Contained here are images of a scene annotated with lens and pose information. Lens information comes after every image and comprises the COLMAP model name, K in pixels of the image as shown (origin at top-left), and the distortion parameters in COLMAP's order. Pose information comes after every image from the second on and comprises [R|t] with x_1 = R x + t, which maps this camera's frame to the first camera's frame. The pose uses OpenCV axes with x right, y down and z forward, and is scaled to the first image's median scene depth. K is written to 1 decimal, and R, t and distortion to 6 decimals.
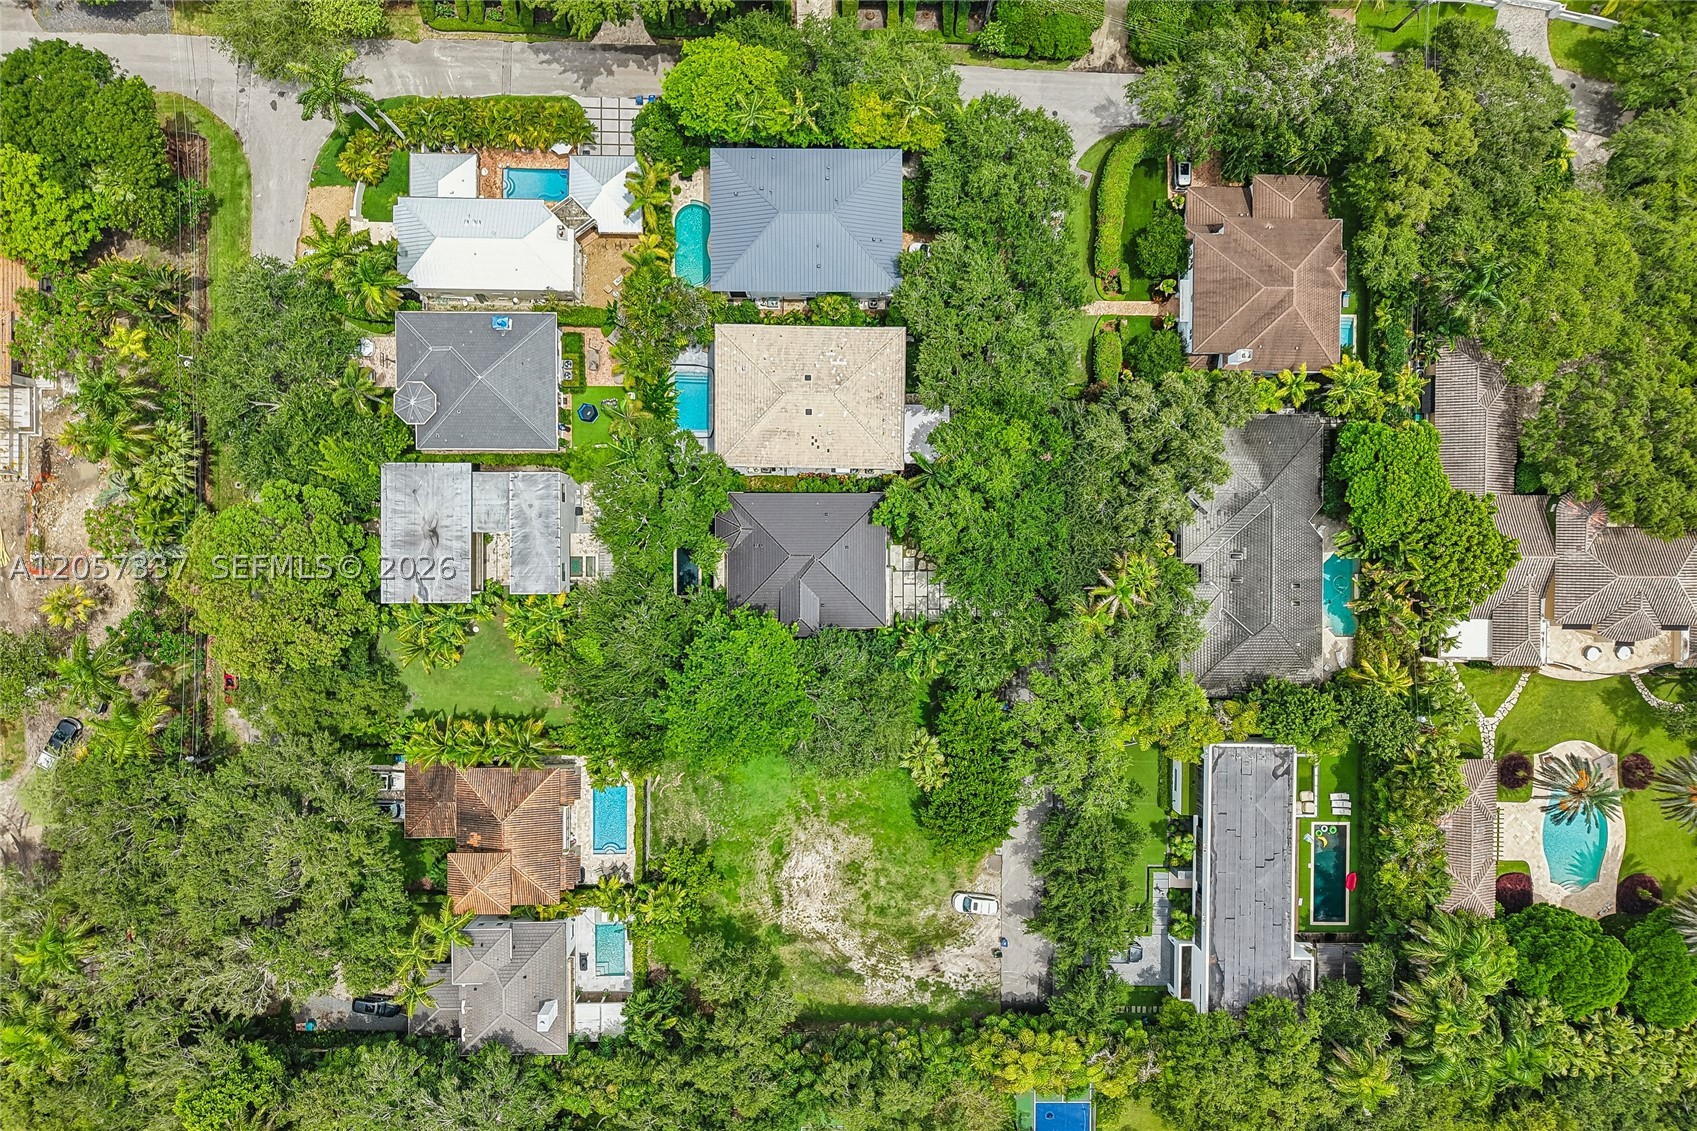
lens RADIAL K [[1126.9, 0, 847.4], [0, 1126.9, 564.9], [0, 0, 1]] dist [0.012037, -0.015697]
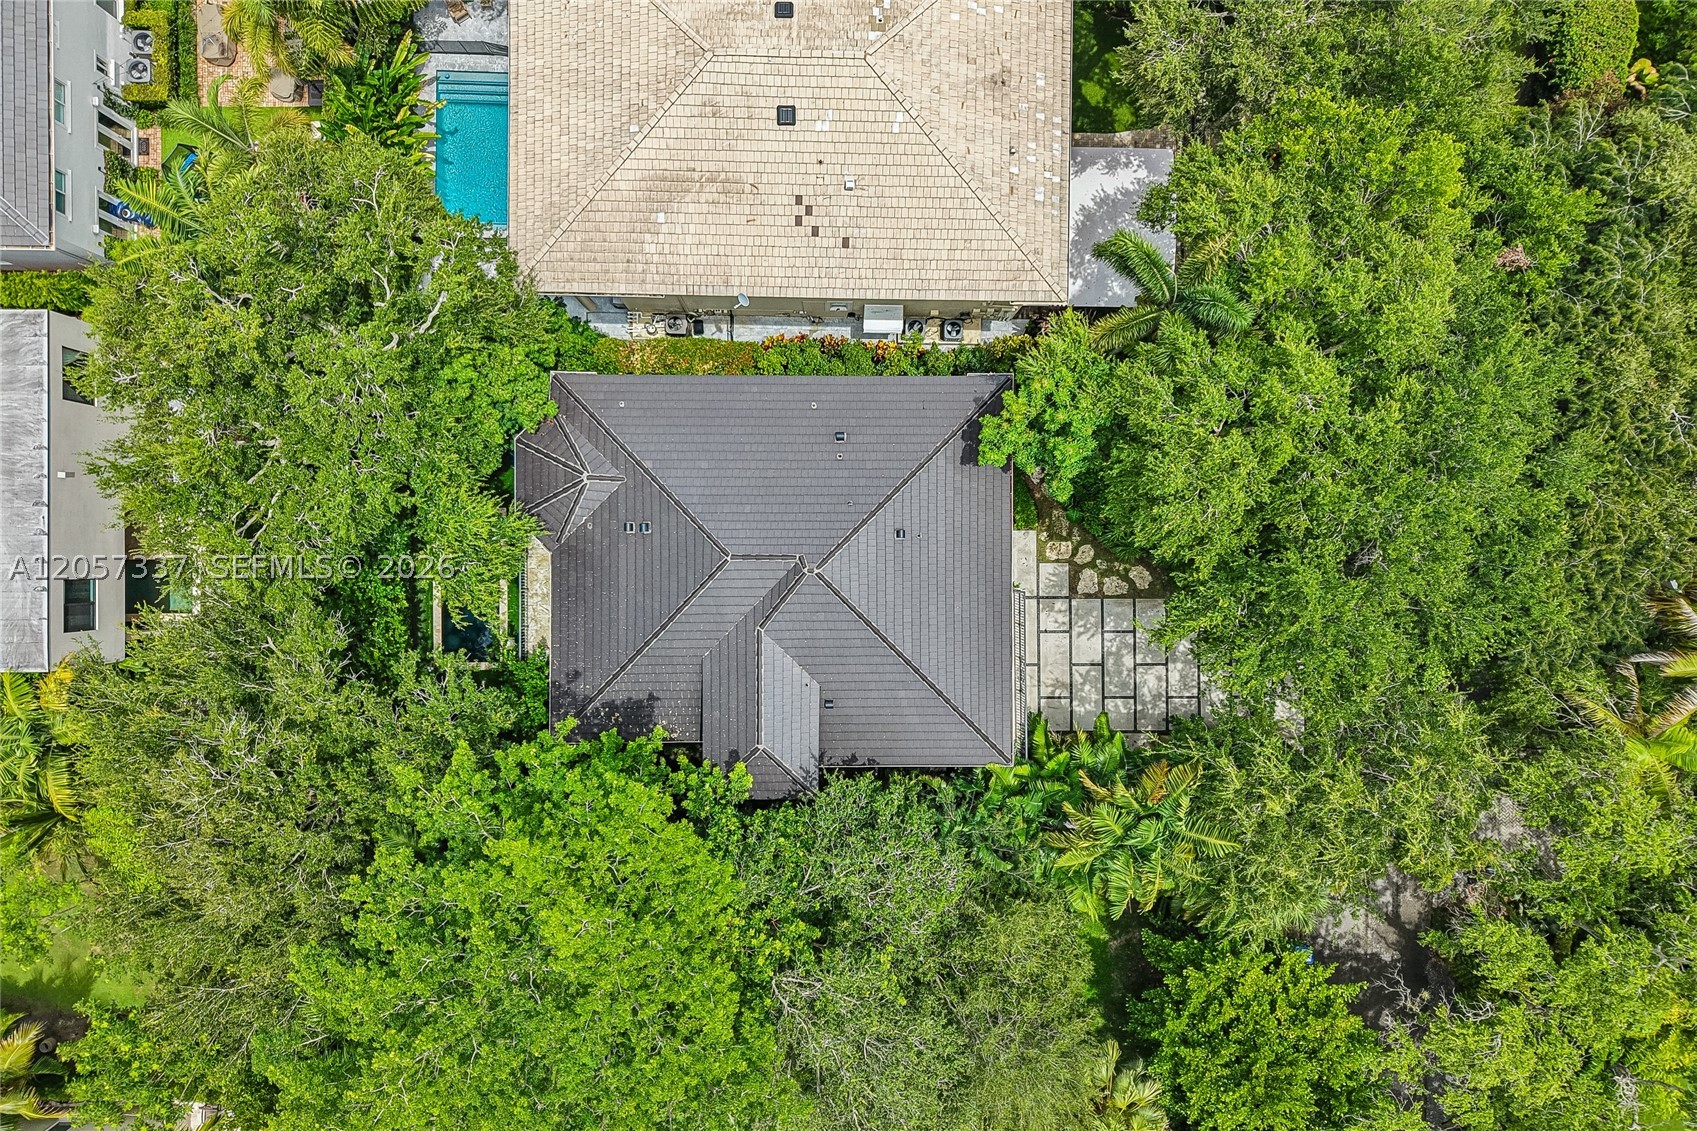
lens RADIAL K [[1126.9, 0, 849.0], [0, 1126.9, 564.0], [0, 0, 1]] dist [0.012037, -0.015697]
pose [[0.999983, 0.000092, -0.005878, -0.013650], [-0.000099, 0.999999, -0.001190, -0.005705], [0.005878, 0.001191, 0.999982, 0.659300]]
